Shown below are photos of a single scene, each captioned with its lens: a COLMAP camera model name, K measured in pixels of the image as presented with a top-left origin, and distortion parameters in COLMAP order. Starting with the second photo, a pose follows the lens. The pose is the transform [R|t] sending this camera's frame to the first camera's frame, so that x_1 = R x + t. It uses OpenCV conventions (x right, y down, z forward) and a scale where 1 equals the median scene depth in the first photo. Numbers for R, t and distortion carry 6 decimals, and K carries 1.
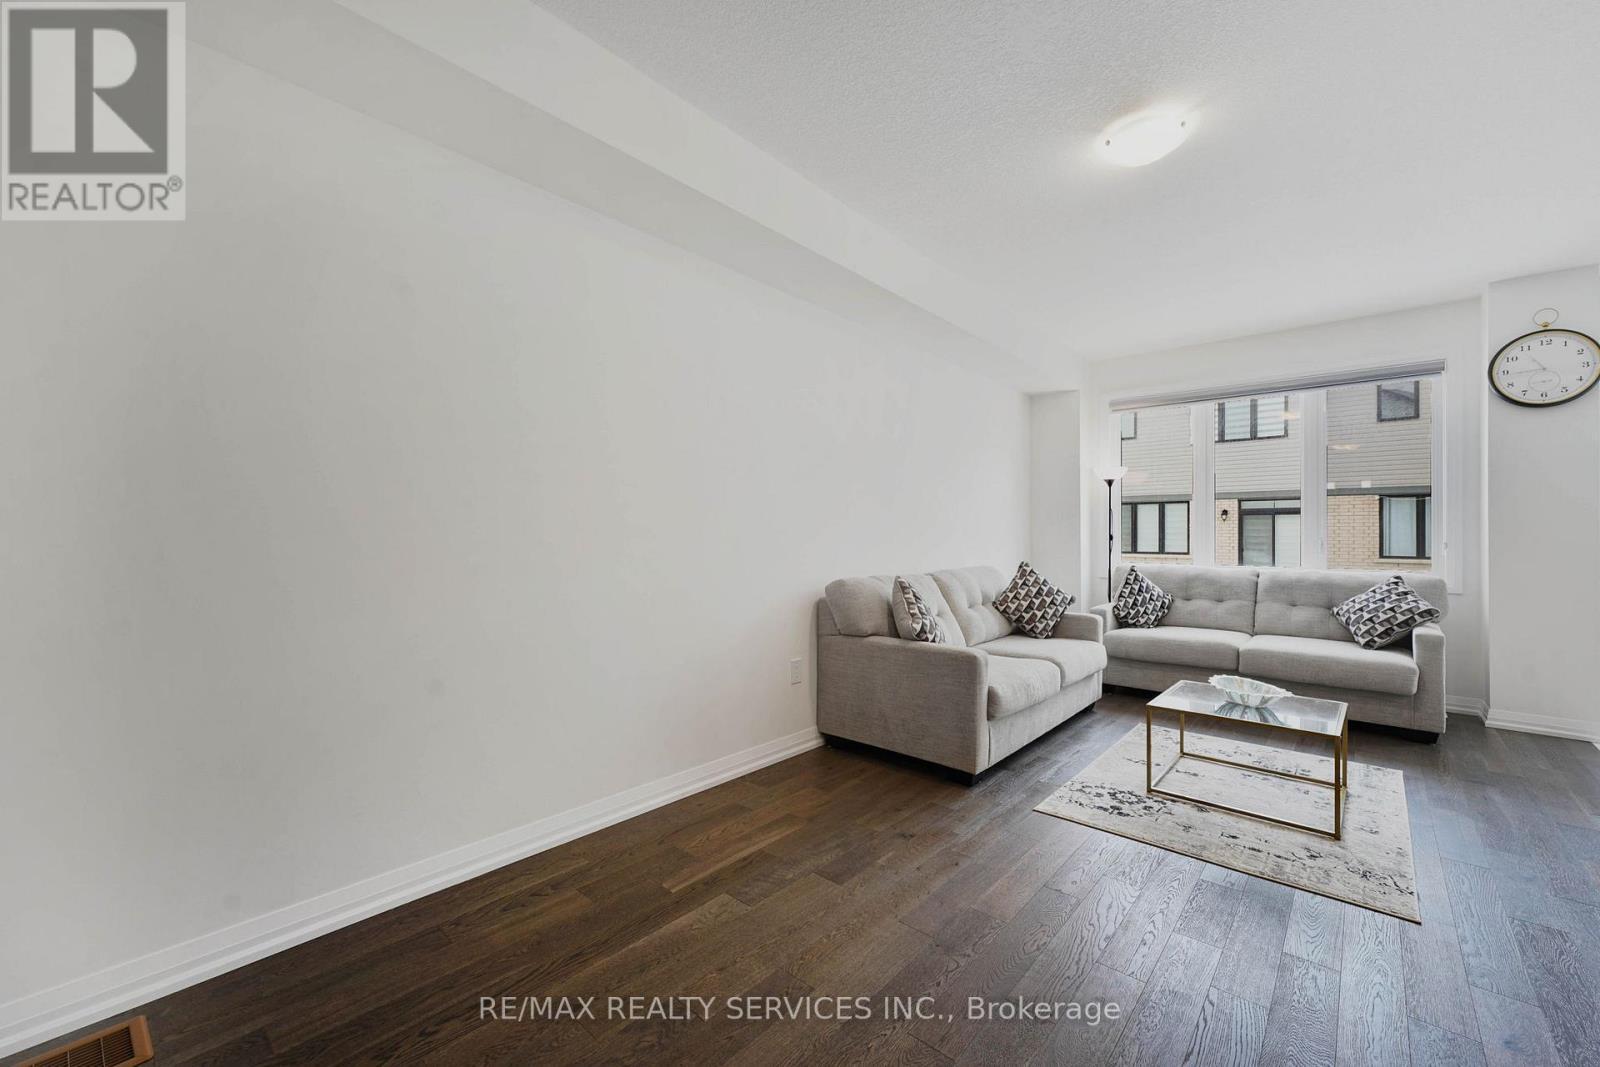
lens RADIAL K [[643.3, 0, 802.9], [0, 643.3, 528.7], [0, 0, 1]] dist [-0.002572, 0.000972]
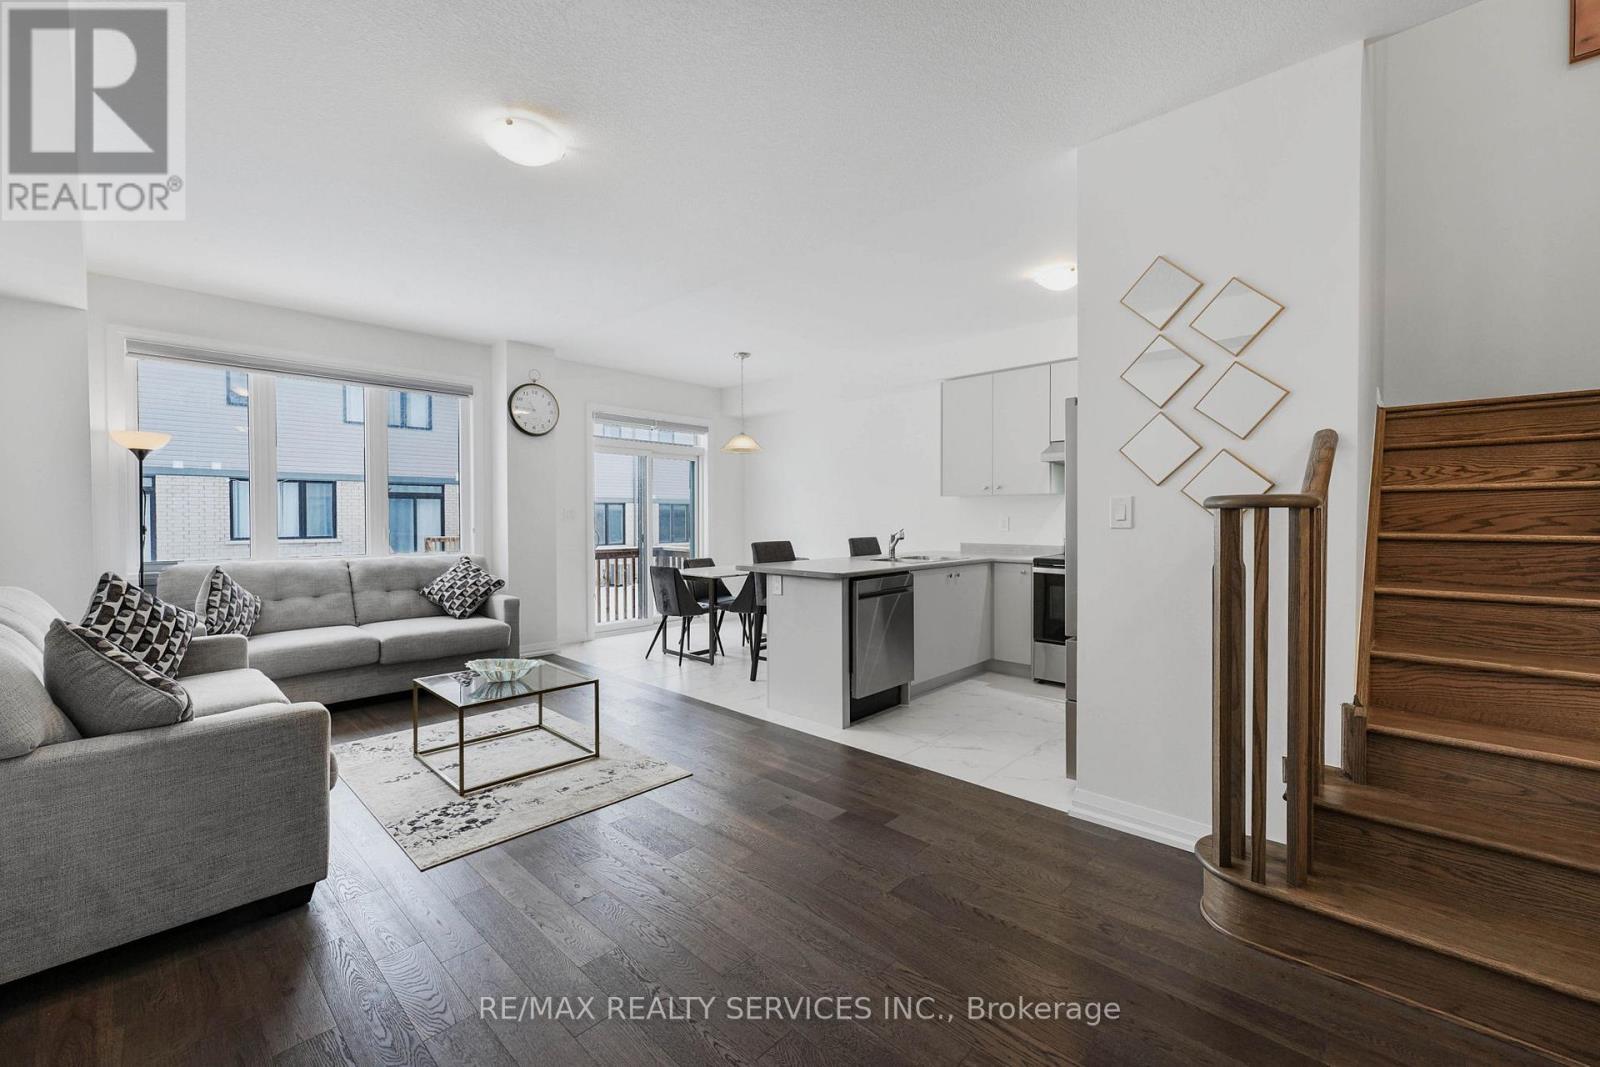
lens RADIAL K [[643.3, 0, 785.7], [0, 643.3, 525.4], [0, 0, 1]] dist [-0.002572, 0.000972]
pose [[0.039318, -0.017455, 0.999074, -0.300324], [-0.010073, 0.999790, 0.017864, -0.015866], [-0.999176, -0.010766, 0.039134, 0.350560]]
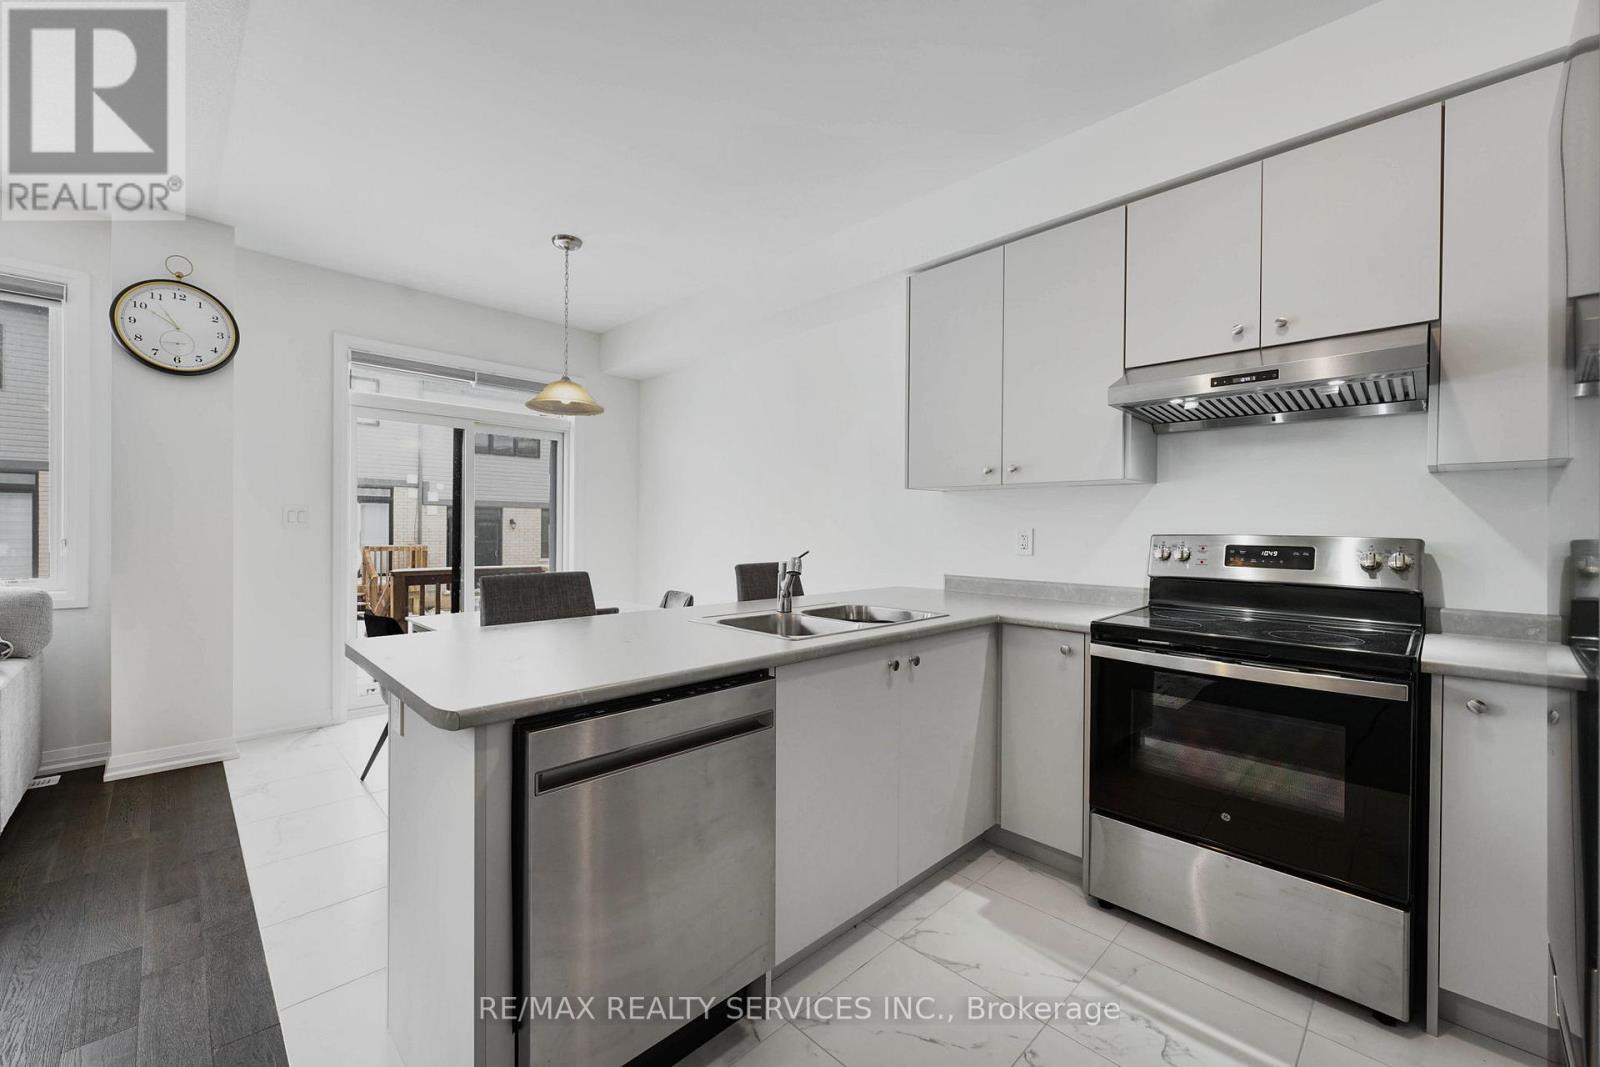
lens RADIAL K [[643.3, 0, 786.6], [0, 643.3, 527.4], [0, 0, 1]] dist [-0.002572, 0.000972]
pose [[0.078163, -0.002998, 0.996936, 0.372370], [-0.020702, 0.999775, 0.004629, -0.013023], [-0.996726, -0.021001, 0.078083, 0.143242]]
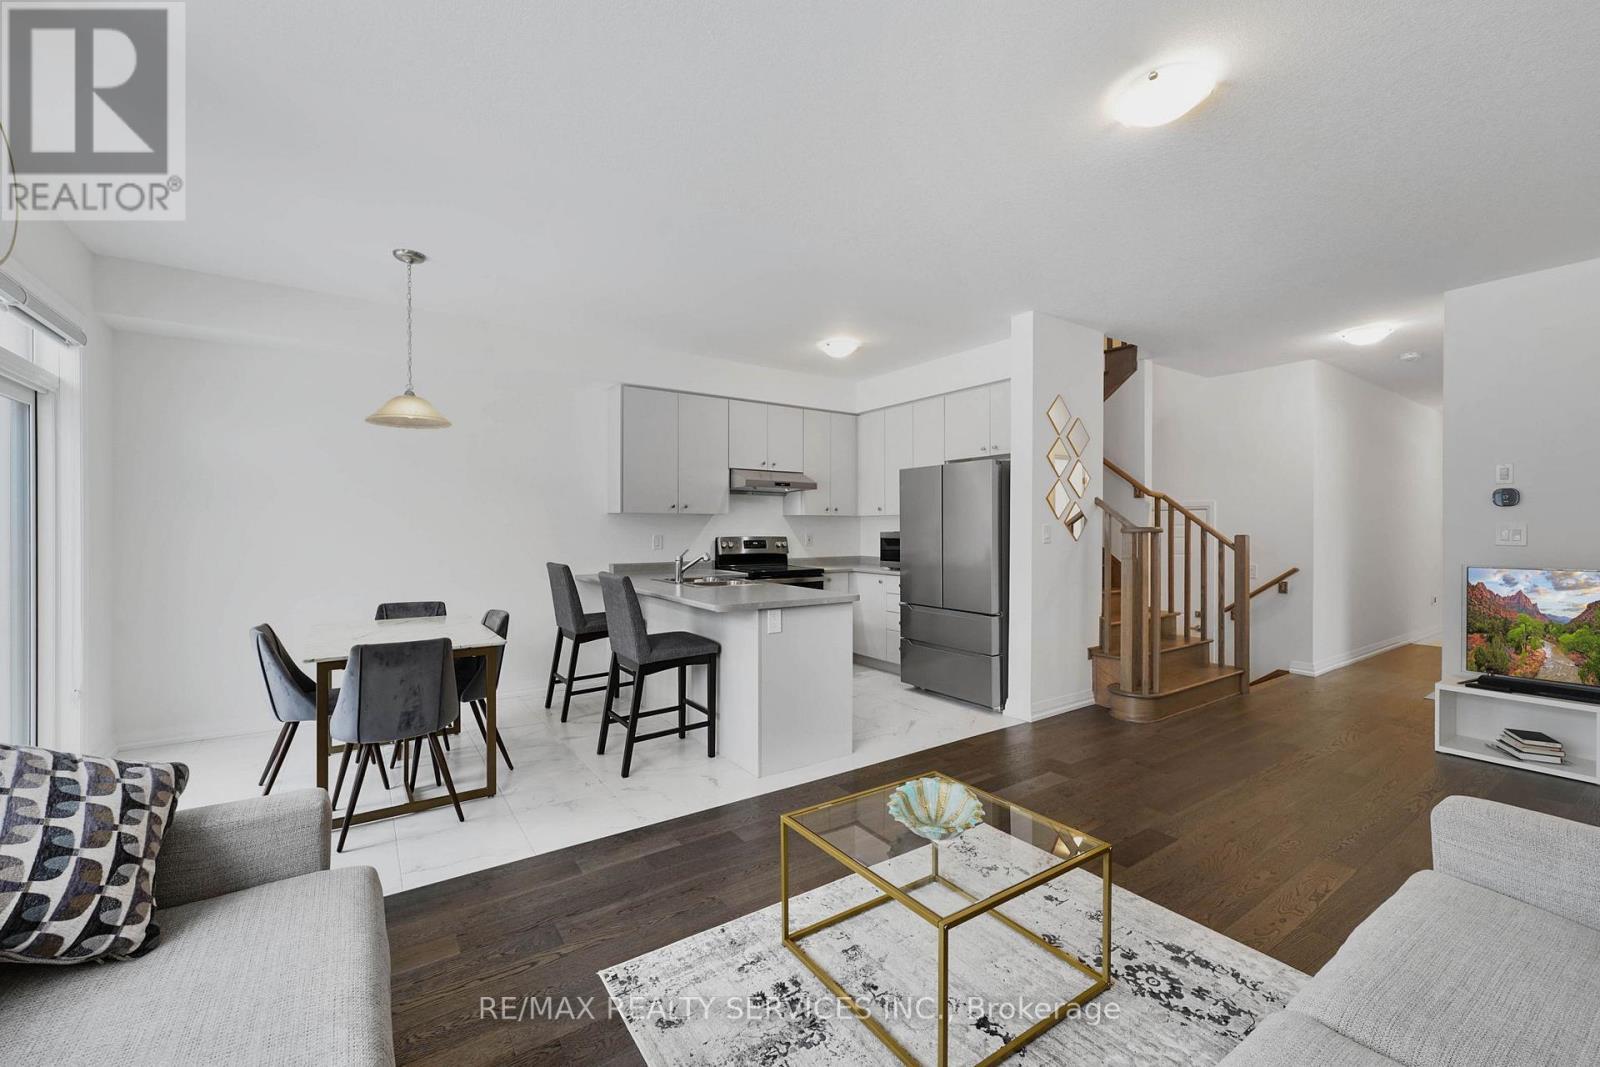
lens RADIAL K [[643.3, 0, 796.4], [0, 643.3, 530.8], [0, 0, 1]] dist [-0.002572, 0.000972]
pose [[-0.970090, -0.004443, 0.242705, 0.500319], [-0.006699, 0.999942, -0.008470, -0.013887], [-0.242654, -0.009843, -0.970063, 1.231000]]
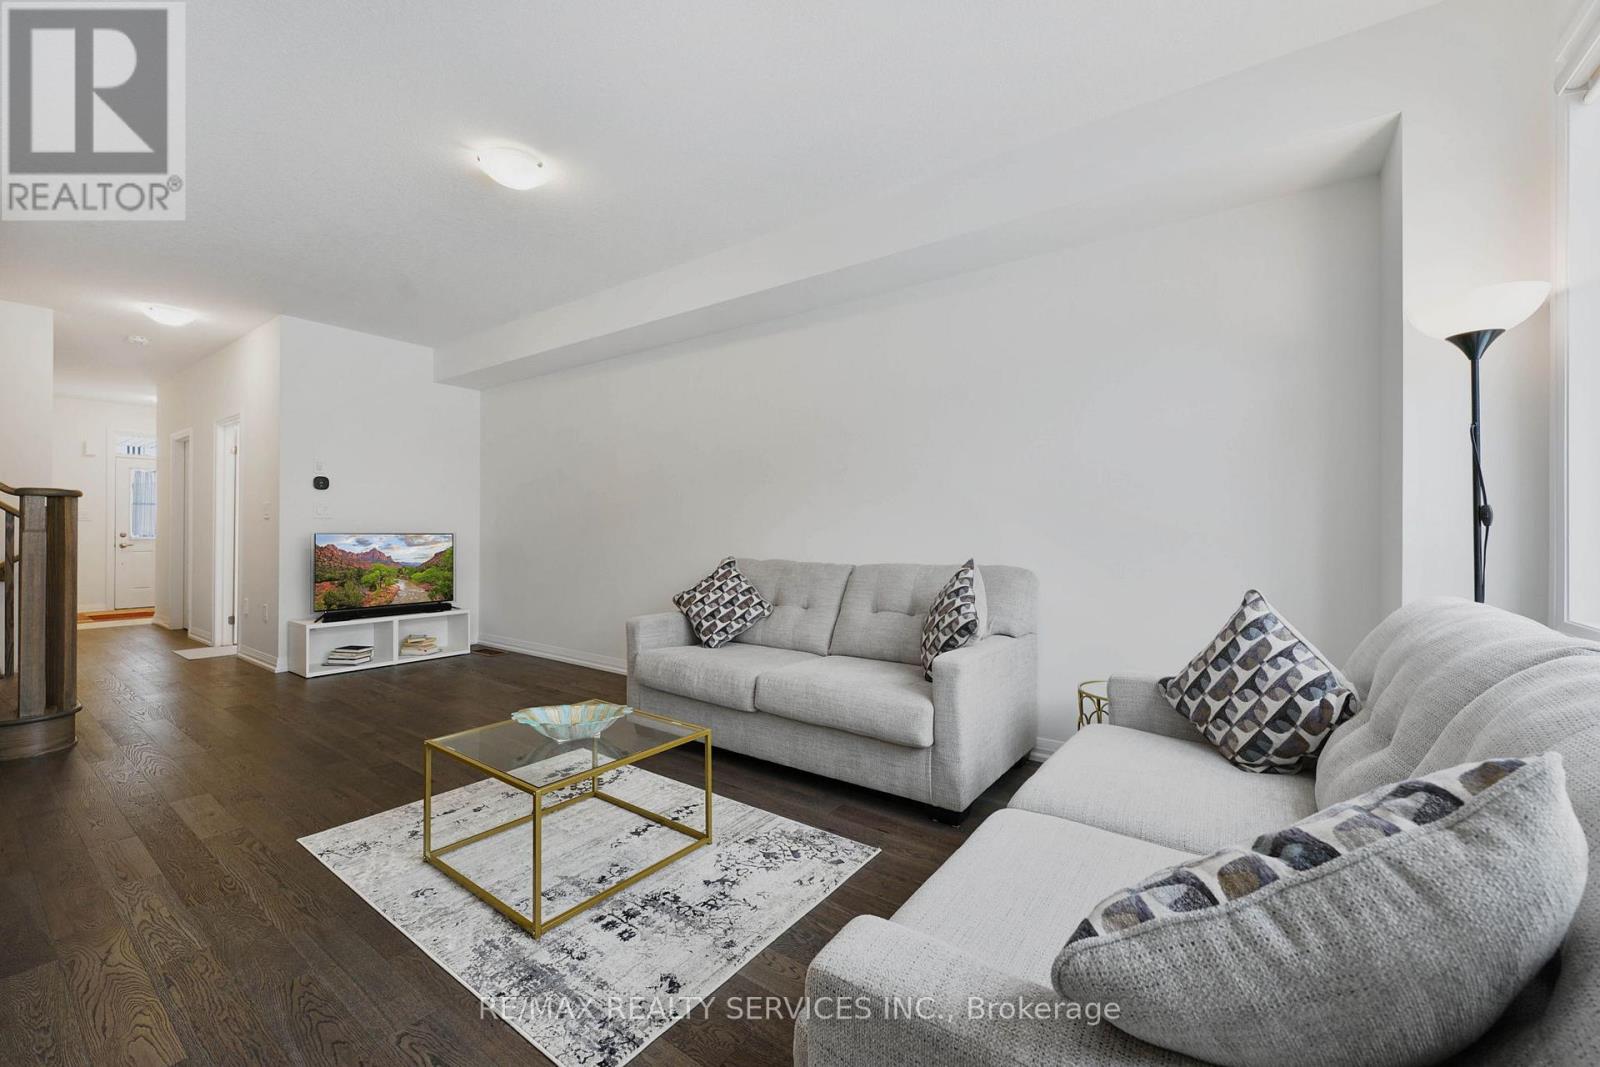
lens RADIAL K [[643.3, 0, 777.1], [0, 643.3, 531.9], [0, 0, 1]] dist [-0.002572, 0.000972]
pose [[0.078987, -0.002776, -0.996872, 1.080834], [0.006733, 0.999975, -0.002251, 0.028603], [0.996853, -0.006535, 0.079004, 0.875862]]
